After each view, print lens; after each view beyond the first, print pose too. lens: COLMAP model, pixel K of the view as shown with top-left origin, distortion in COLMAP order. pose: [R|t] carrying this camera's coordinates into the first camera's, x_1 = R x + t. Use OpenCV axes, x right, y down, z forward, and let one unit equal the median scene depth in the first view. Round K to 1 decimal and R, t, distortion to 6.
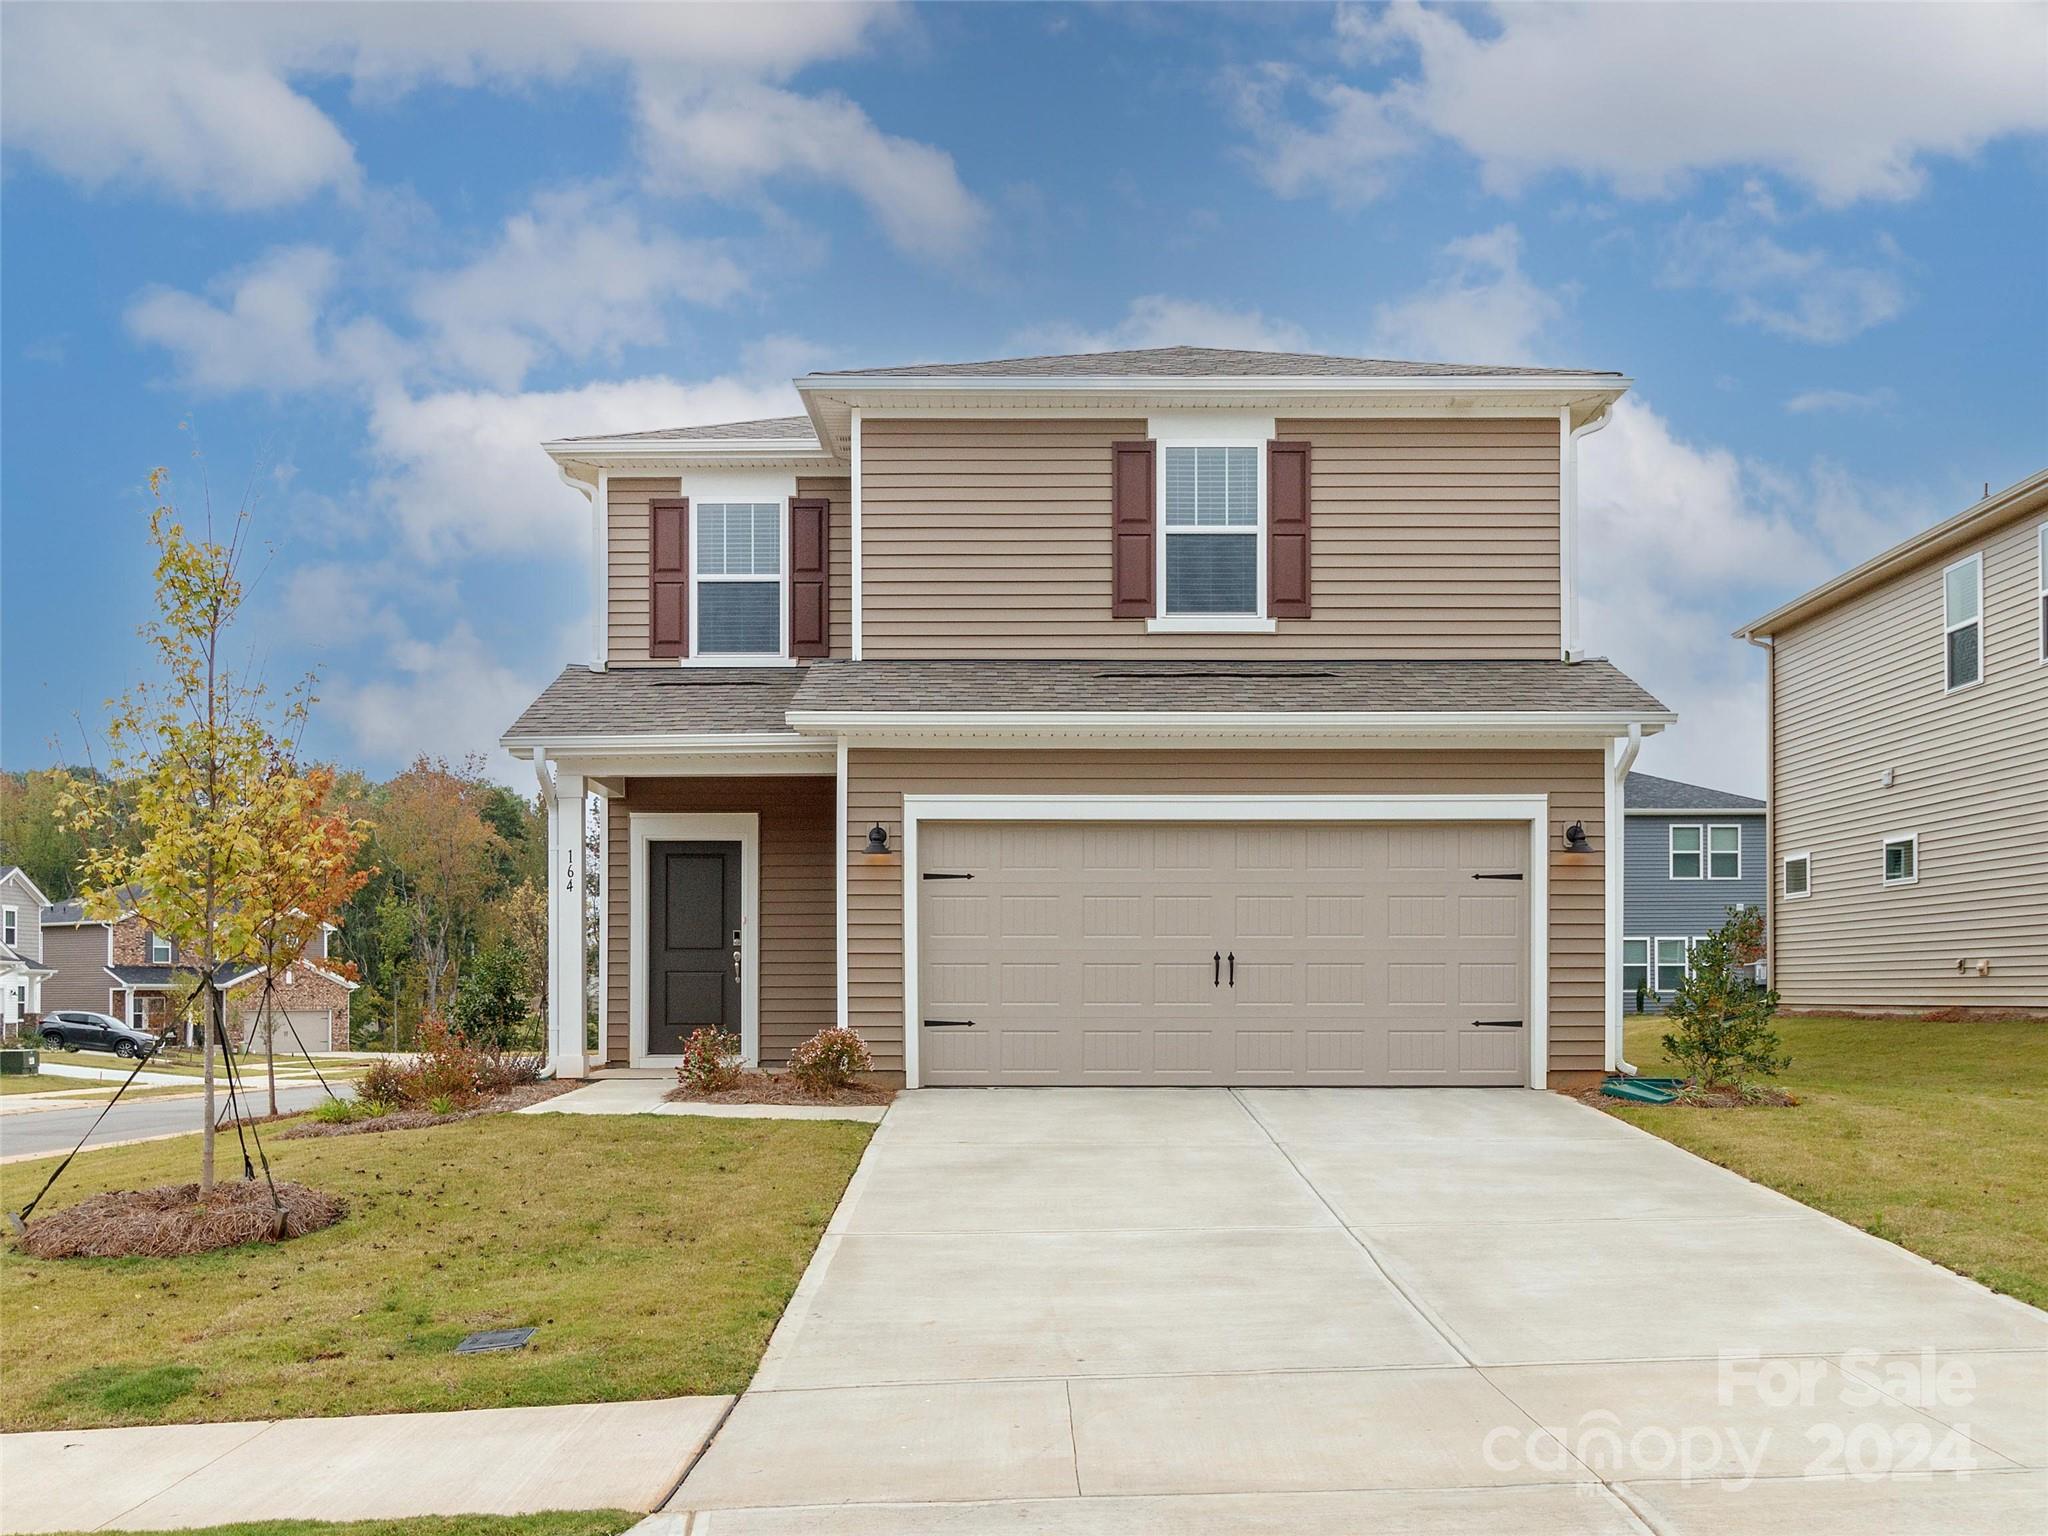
lens RADIAL K [[1940.1, 0, 1031.7], [0, 1940.1, 976.1], [0, 0, 1]] dist [0.009145, -0.002750]
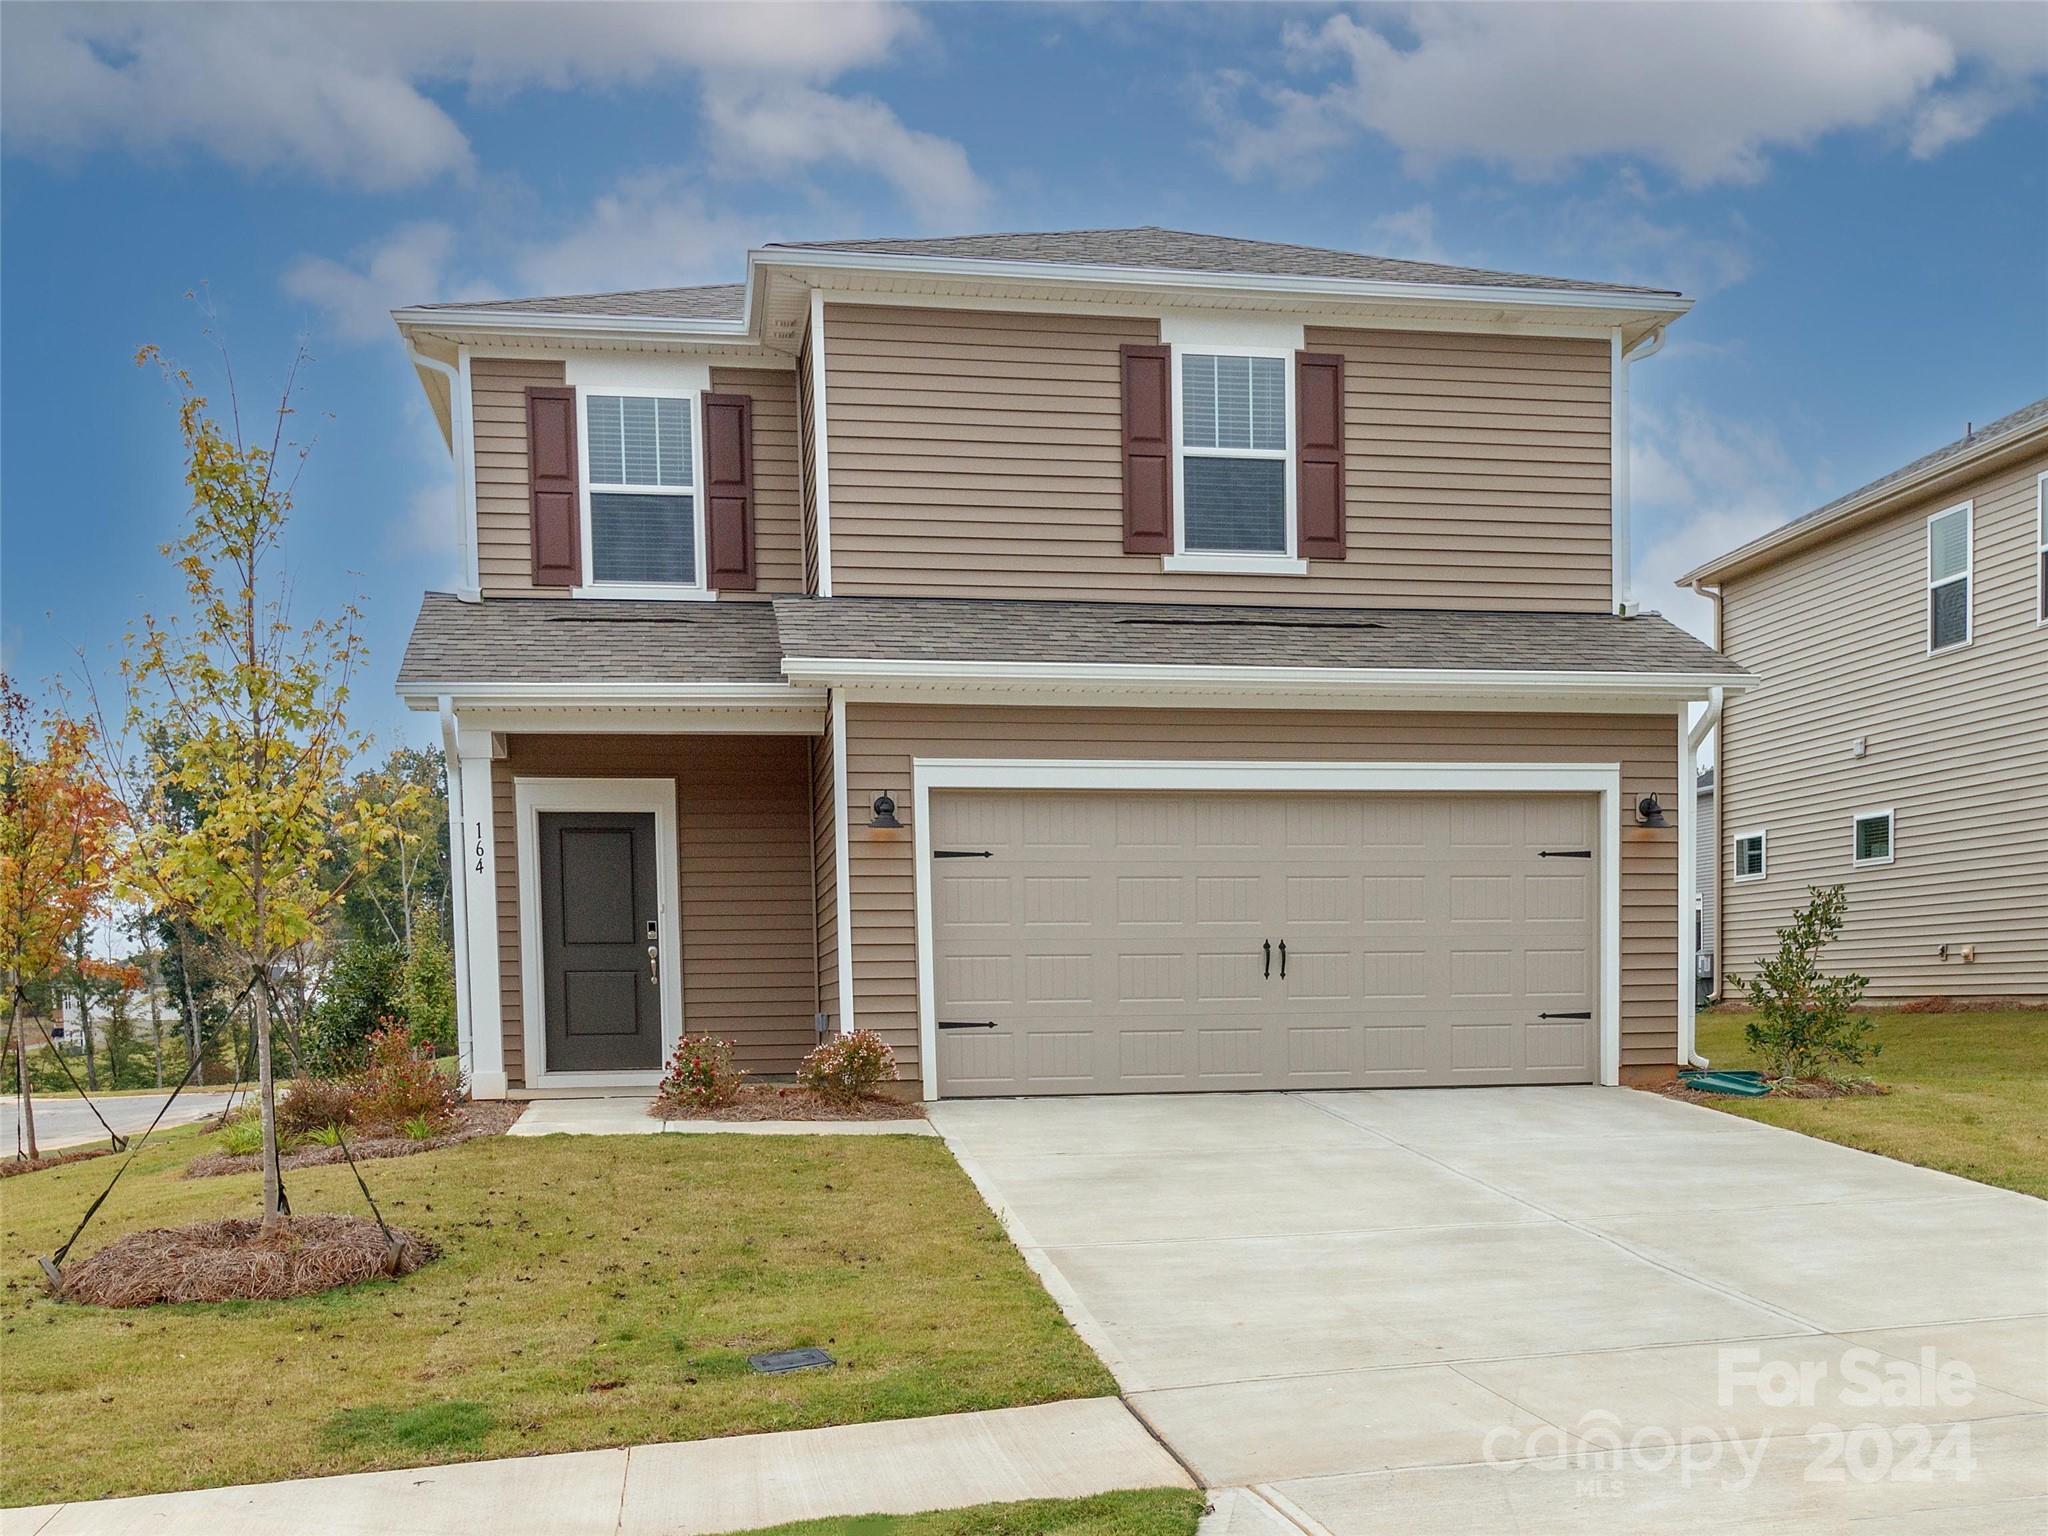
lens RADIAL K [[2374.3, 0, 1215.1], [0, 2374.3, 1164.8], [0, 0, 1]] dist [0.012410, -0.010900]
pose [[0.976900, -0.028353, 0.211808, -0.150572], [0.012198, 0.996942, 0.077193, 0.005705], [-0.213348, -0.072827, 0.974258, -0.059364]]
